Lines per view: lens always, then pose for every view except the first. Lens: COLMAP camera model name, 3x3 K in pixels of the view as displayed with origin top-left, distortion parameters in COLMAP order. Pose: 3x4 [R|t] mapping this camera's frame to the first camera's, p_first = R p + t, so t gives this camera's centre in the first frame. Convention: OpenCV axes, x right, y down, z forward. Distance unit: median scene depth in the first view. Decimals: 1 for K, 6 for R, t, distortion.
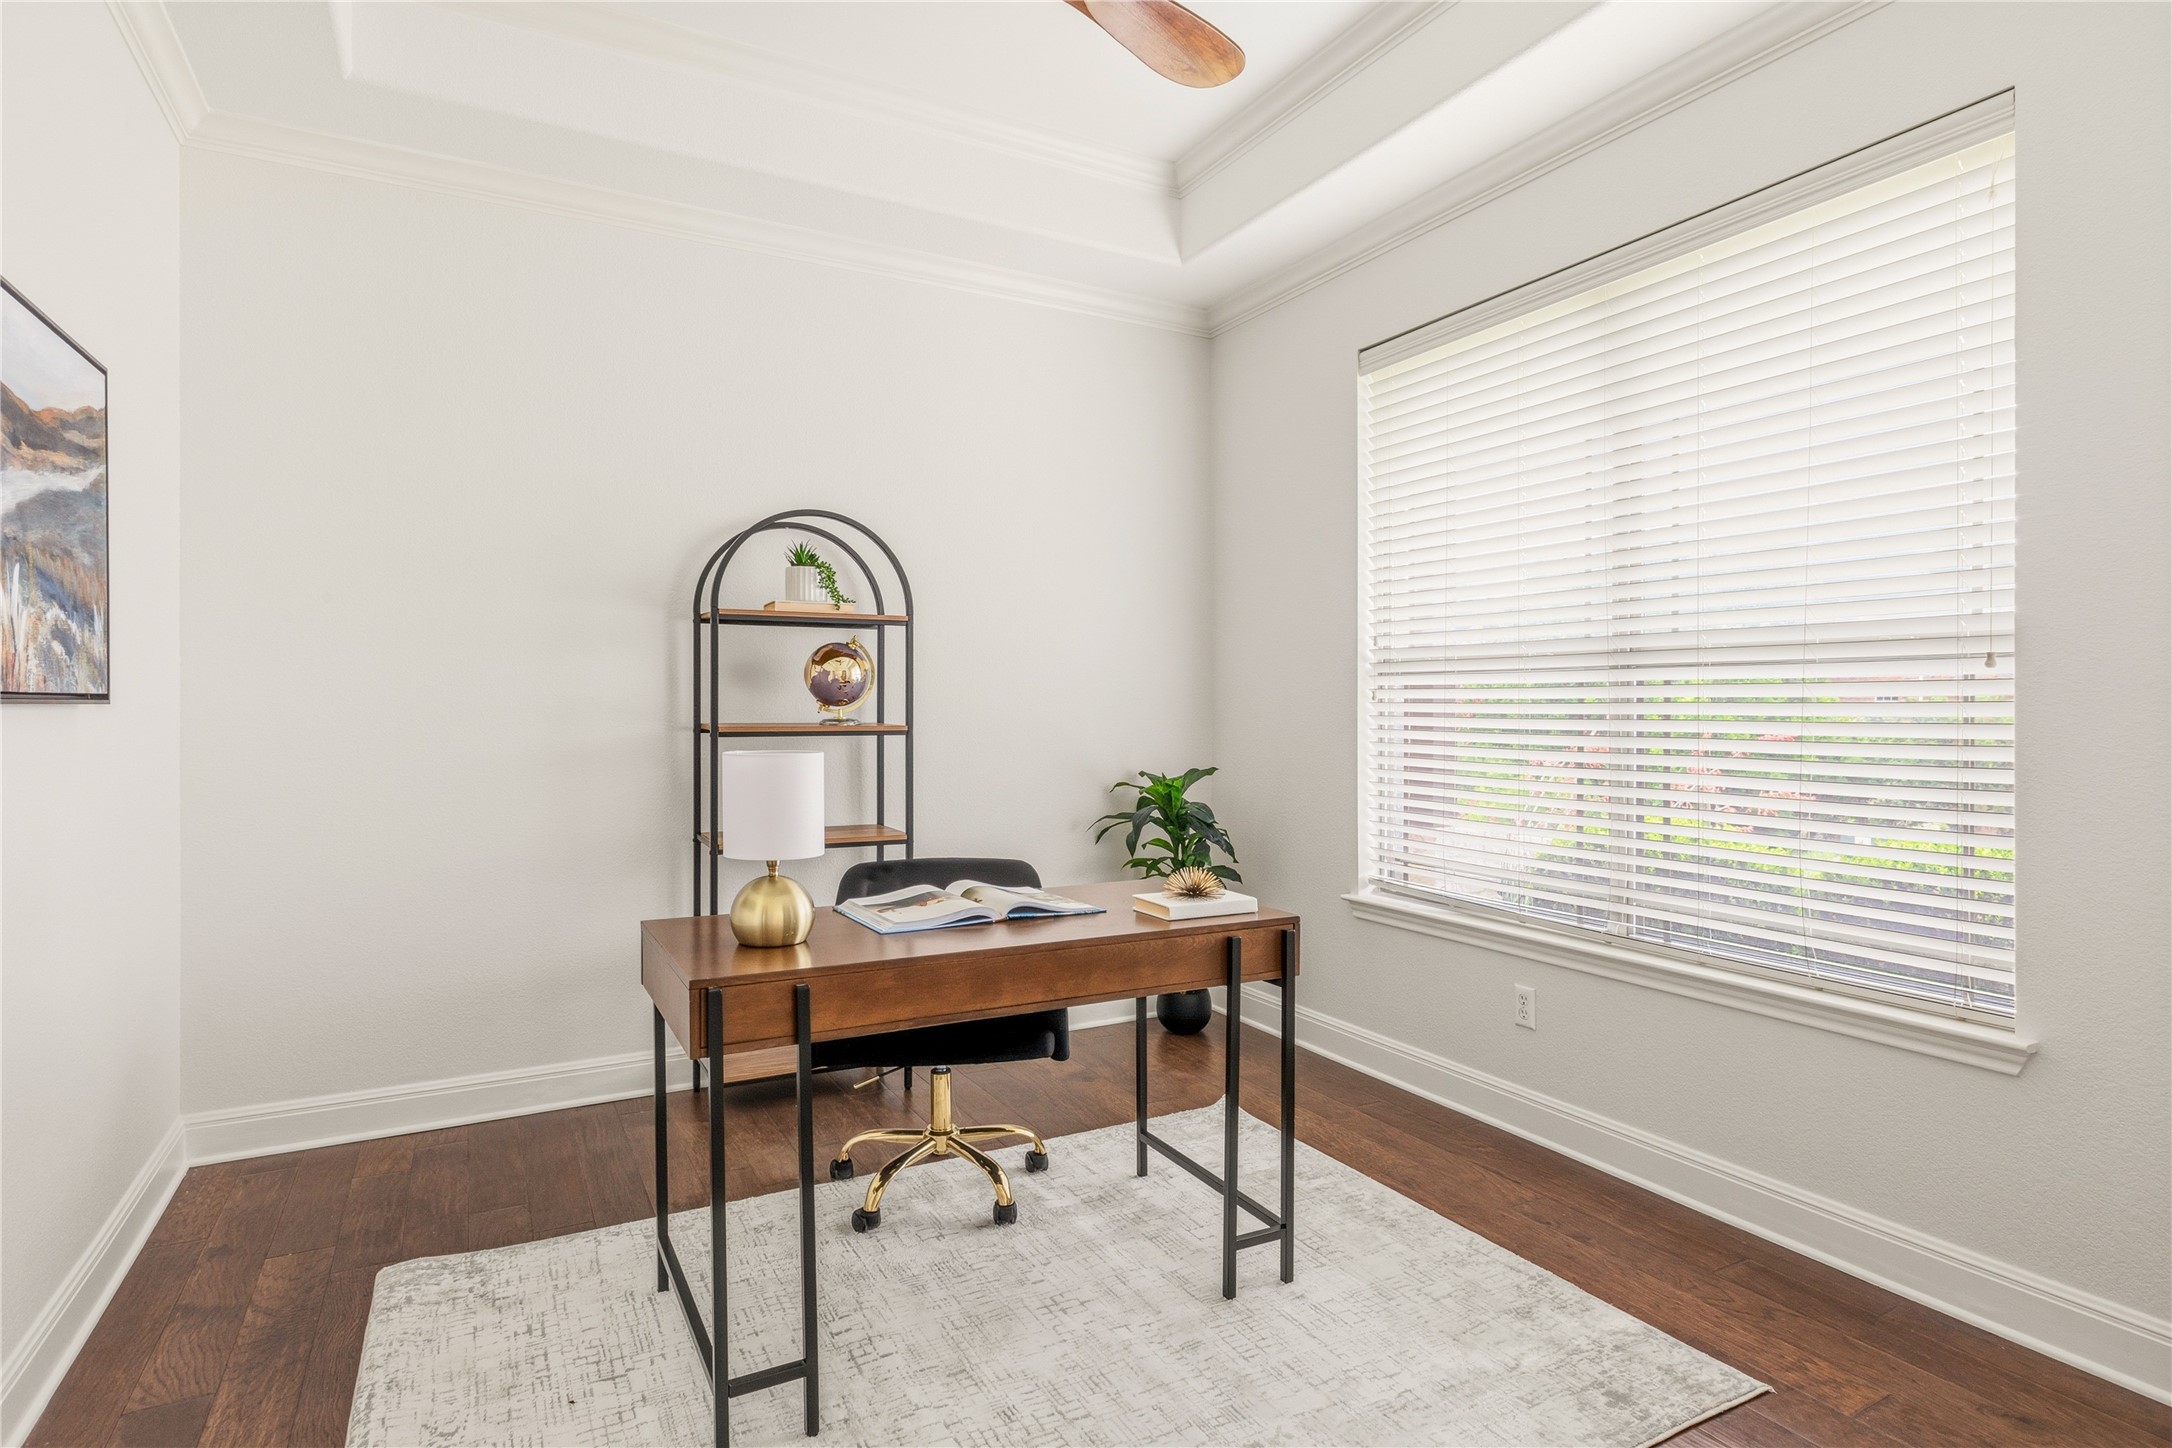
lens RADIAL K [[1136.6, 0, 1086.0], [0, 1136.6, 724.0], [0, 0, 1]] dist [0.003834, 0.000488]
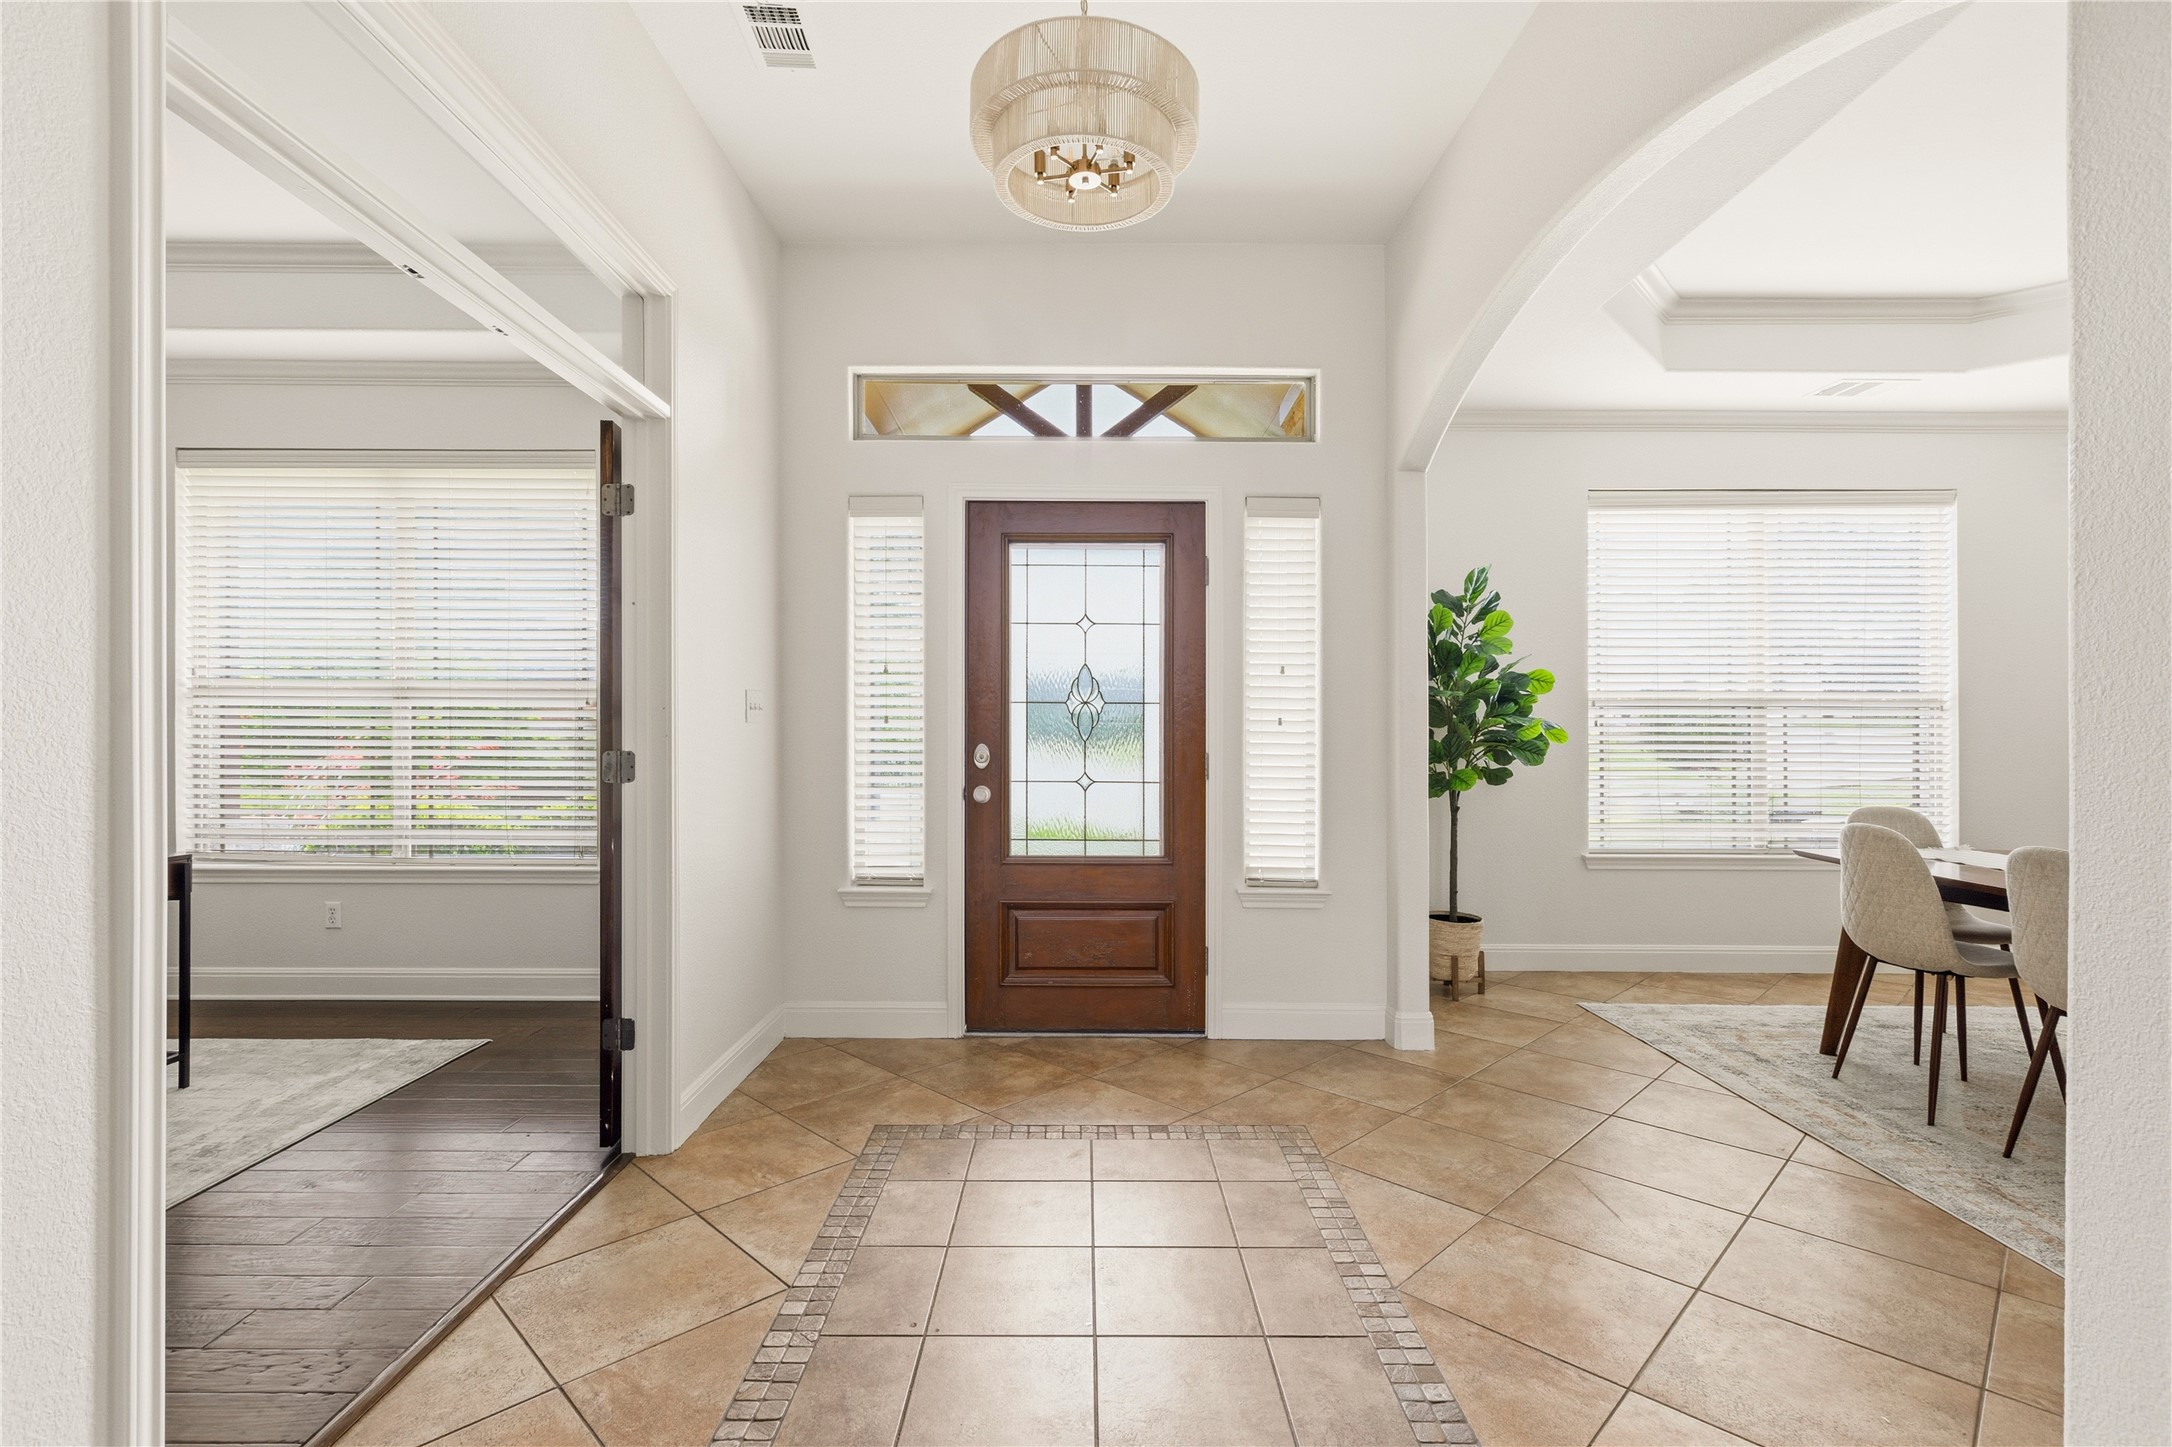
lens RADIAL K [[997.6, 0, 1086.0], [0, 997.6, 723.5], [0, 0, 1]] dist [-0.003008, -0.000047]
pose [[0.473217, 0.001407, 0.880945, -0.343326], [0.009250, 0.999936, -0.006565, 0.006737], [-0.880897, 0.011256, 0.473174, -0.580064]]
